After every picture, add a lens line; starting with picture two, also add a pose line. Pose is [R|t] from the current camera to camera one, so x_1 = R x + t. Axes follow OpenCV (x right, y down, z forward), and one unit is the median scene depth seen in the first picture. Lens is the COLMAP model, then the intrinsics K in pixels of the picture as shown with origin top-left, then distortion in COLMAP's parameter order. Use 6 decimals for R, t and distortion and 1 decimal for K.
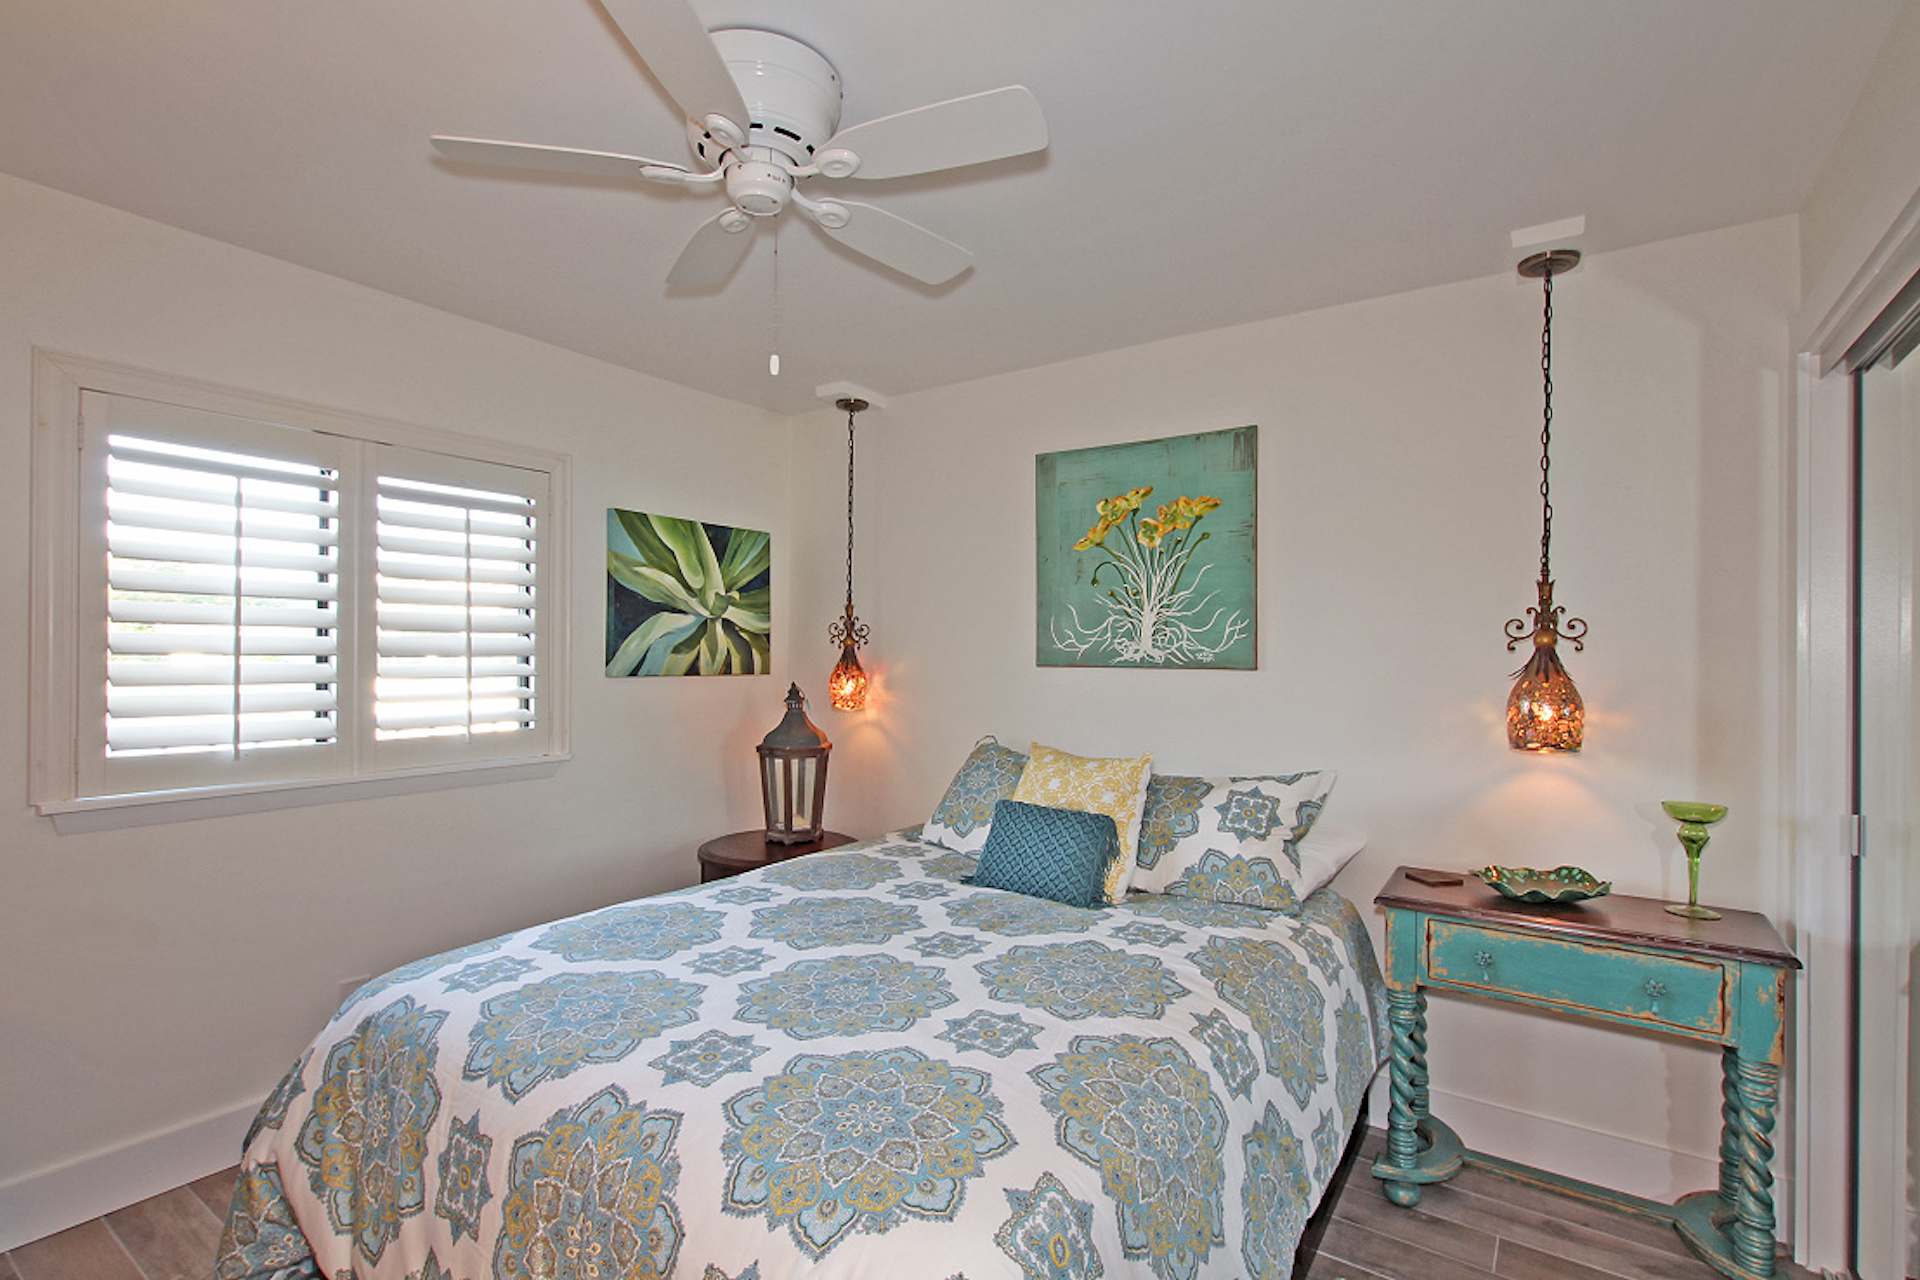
lens RADIAL K [[883.6, 0, 961.3], [0, 883.6, 650.6], [0, 0, 1]] dist [0.001003, 0.000008]
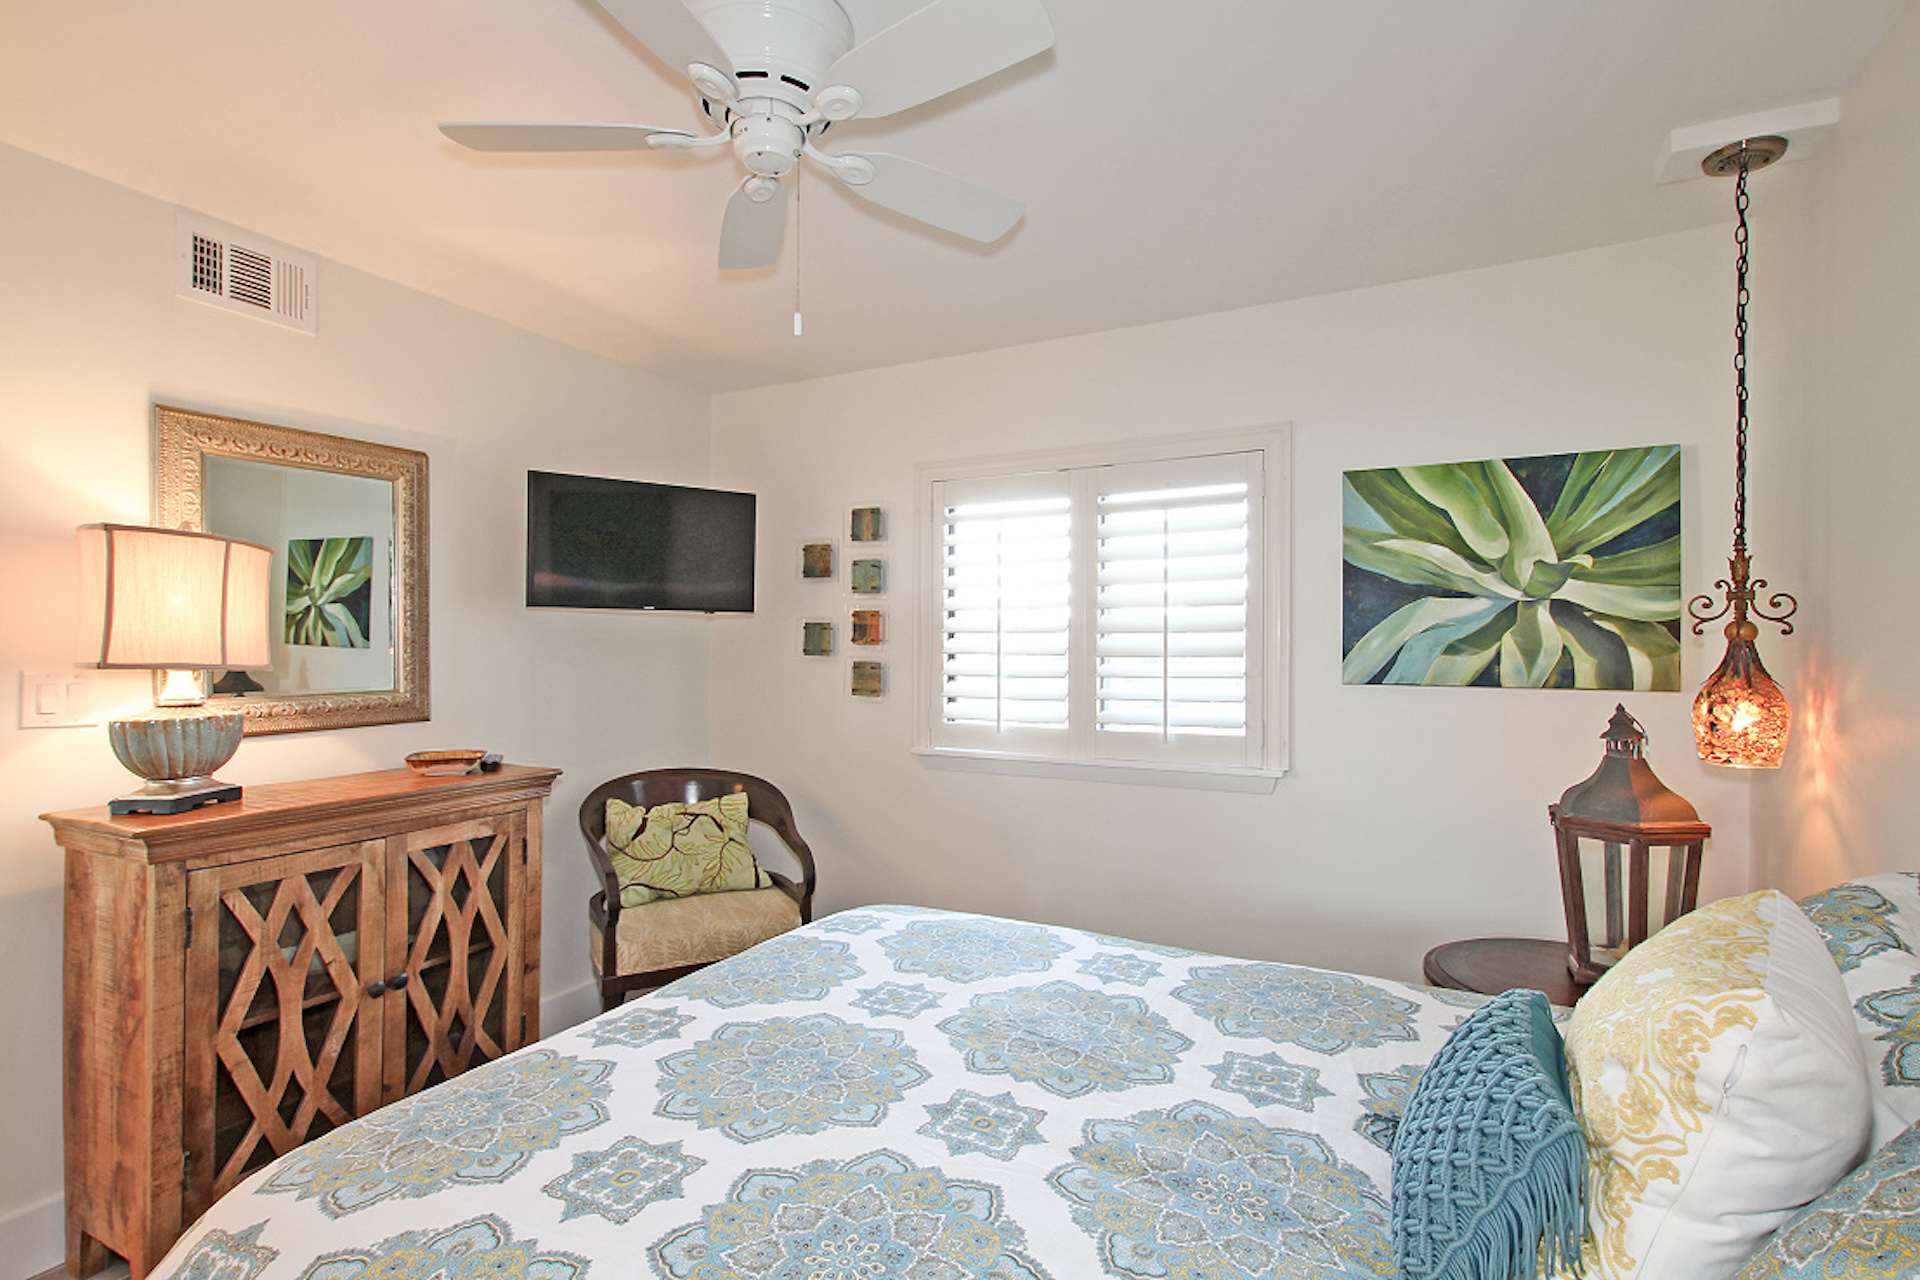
lens RADIAL K [[909.3, 0, 960.0], [0, 909.3, 640.0], [0, 0, 1]] dist [0.003178, -0.000609]
pose [[0.111535, -0.017201, -0.993612, 0.364058], [-0.002566, 0.999842, -0.017597, 0.005815], [0.993757, 0.004513, 0.111473, 0.538783]]
